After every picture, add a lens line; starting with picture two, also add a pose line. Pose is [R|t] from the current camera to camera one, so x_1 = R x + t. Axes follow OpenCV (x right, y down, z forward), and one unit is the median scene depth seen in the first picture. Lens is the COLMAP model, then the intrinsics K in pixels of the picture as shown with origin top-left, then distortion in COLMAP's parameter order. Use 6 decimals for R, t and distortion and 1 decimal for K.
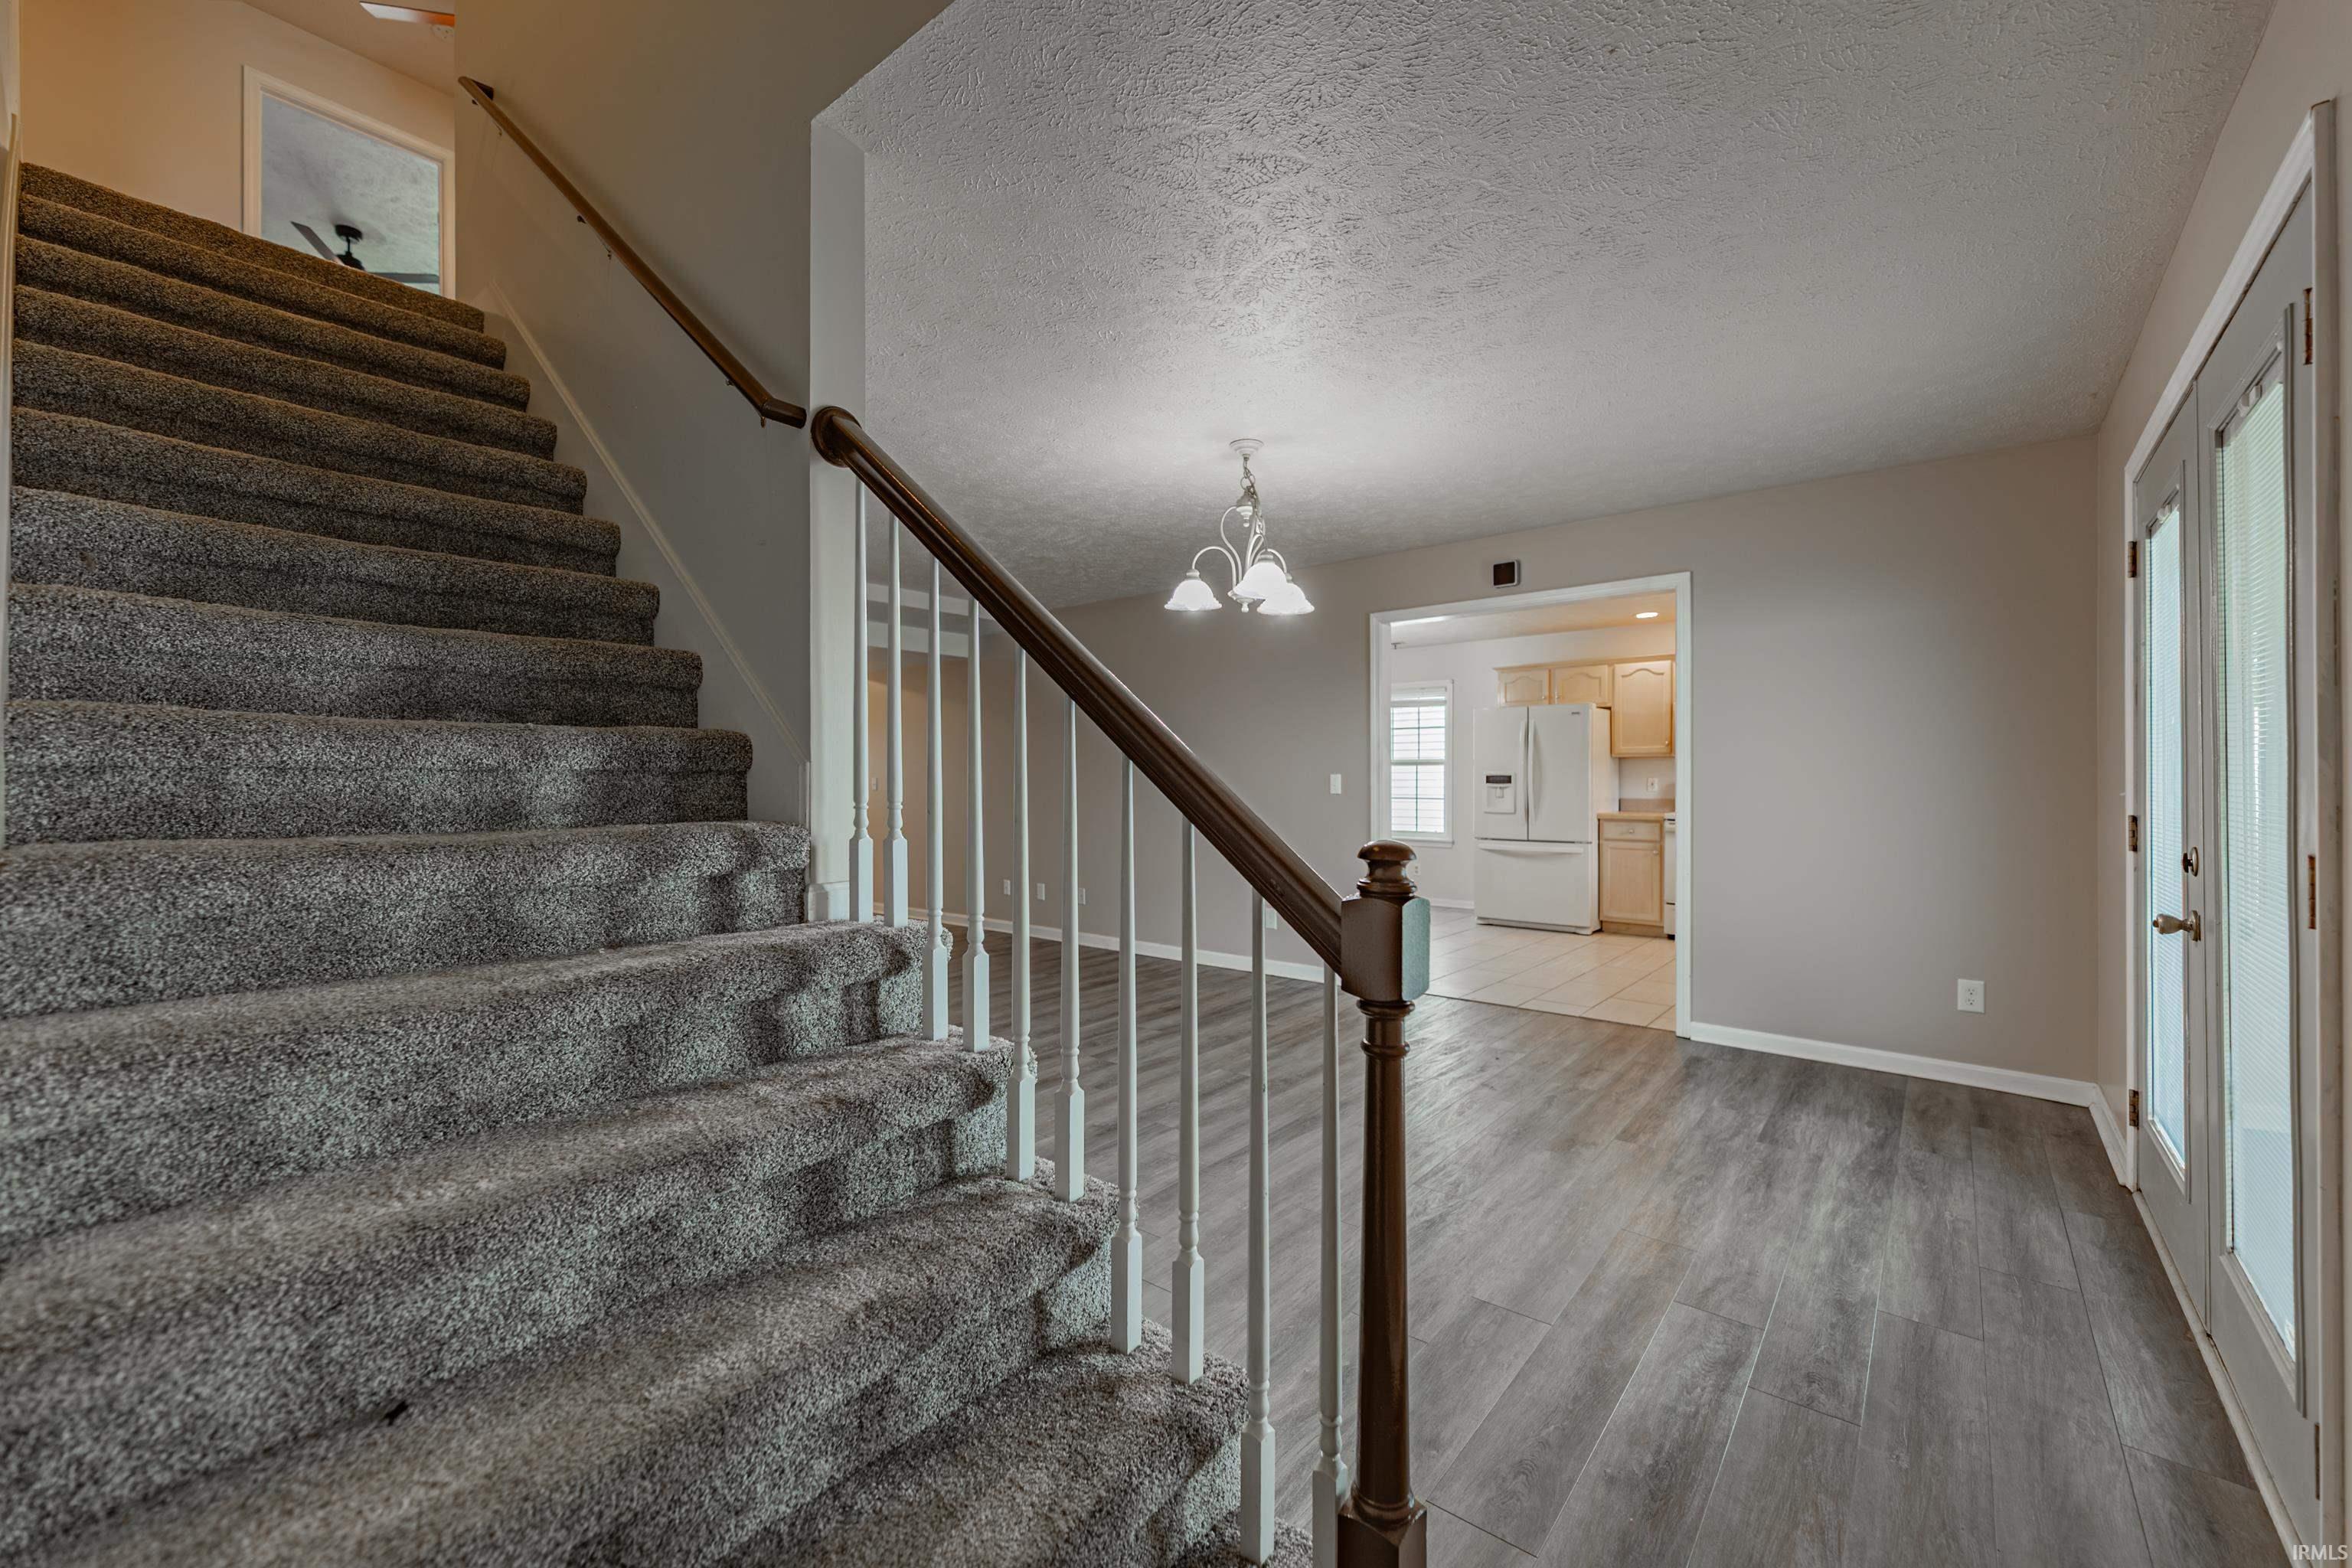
lens RADIAL K [[949.4, 0, 1157.6], [0, 949.4, 783.2], [0, 0, 1]] dist [0.002941, -0.001153]
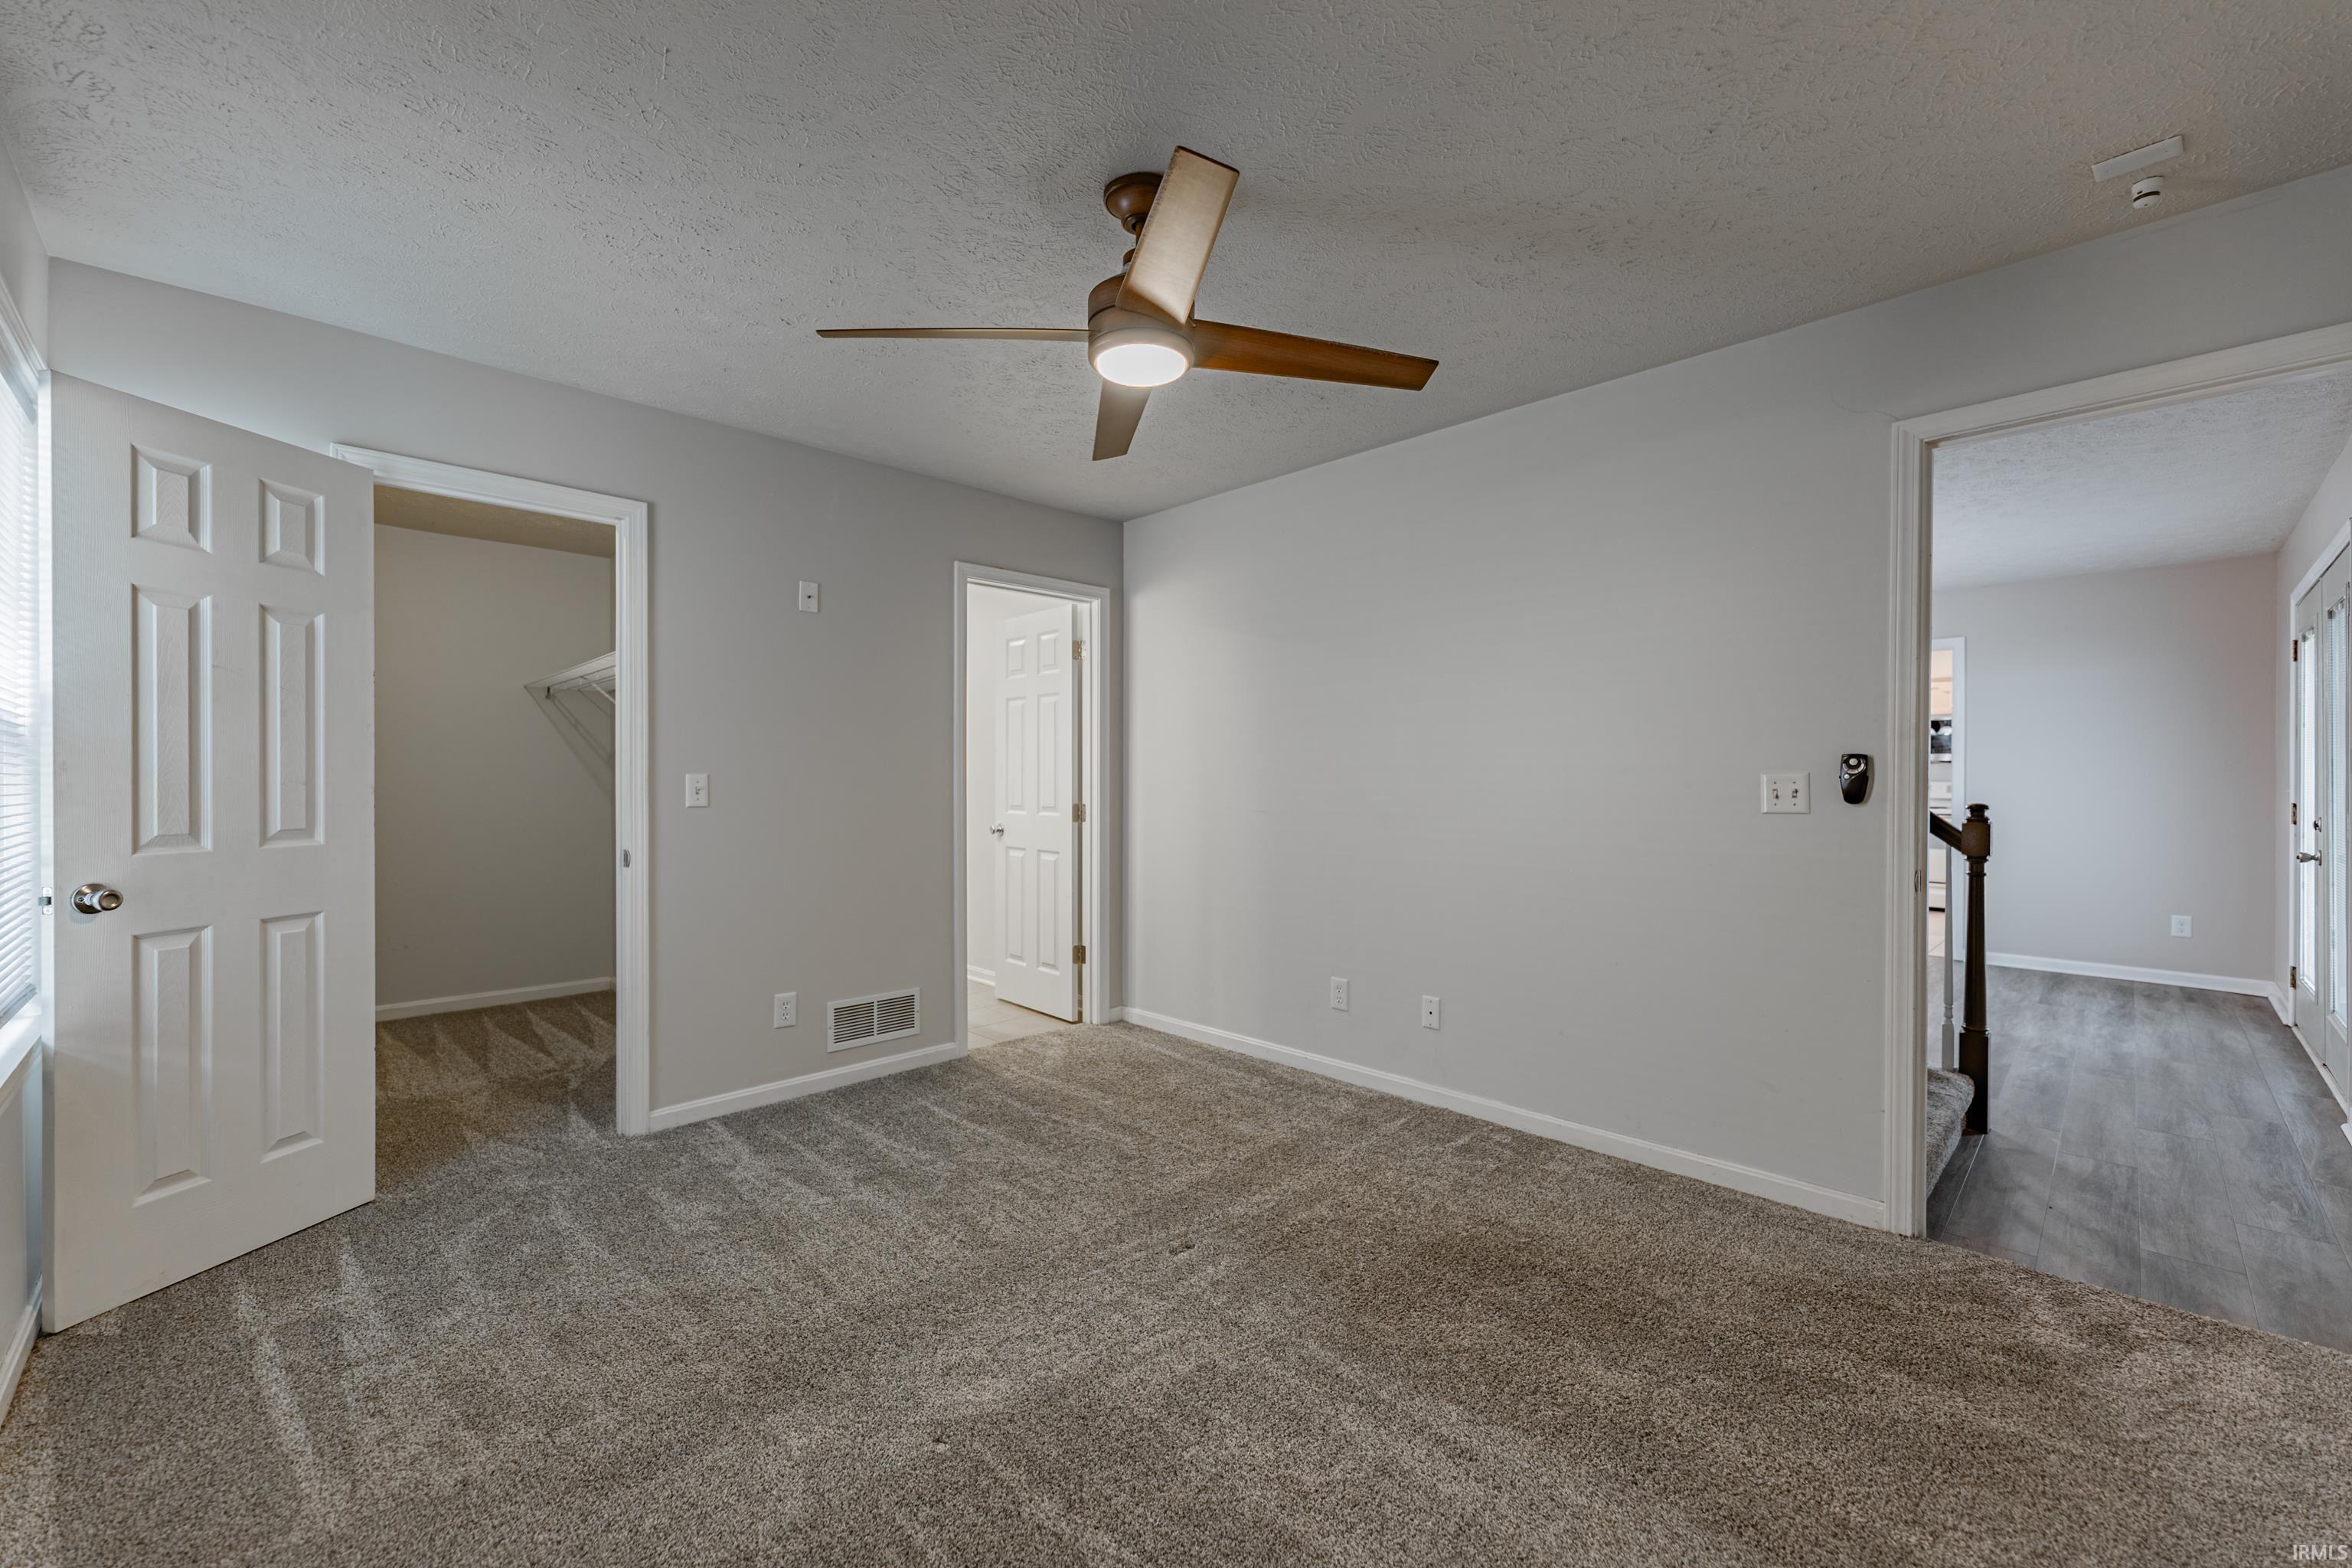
lens RADIAL K [[949.4, 0, 1154.0], [0, 949.4, 786.6], [0, 0, 1]] dist [0.002941, -0.001153]
pose [[0.994526, 0.002502, -0.104456, -0.634282], [-0.001960, 0.999984, 0.005295, -0.000037], [0.104468, -0.005061, 0.994515, -0.697308]]
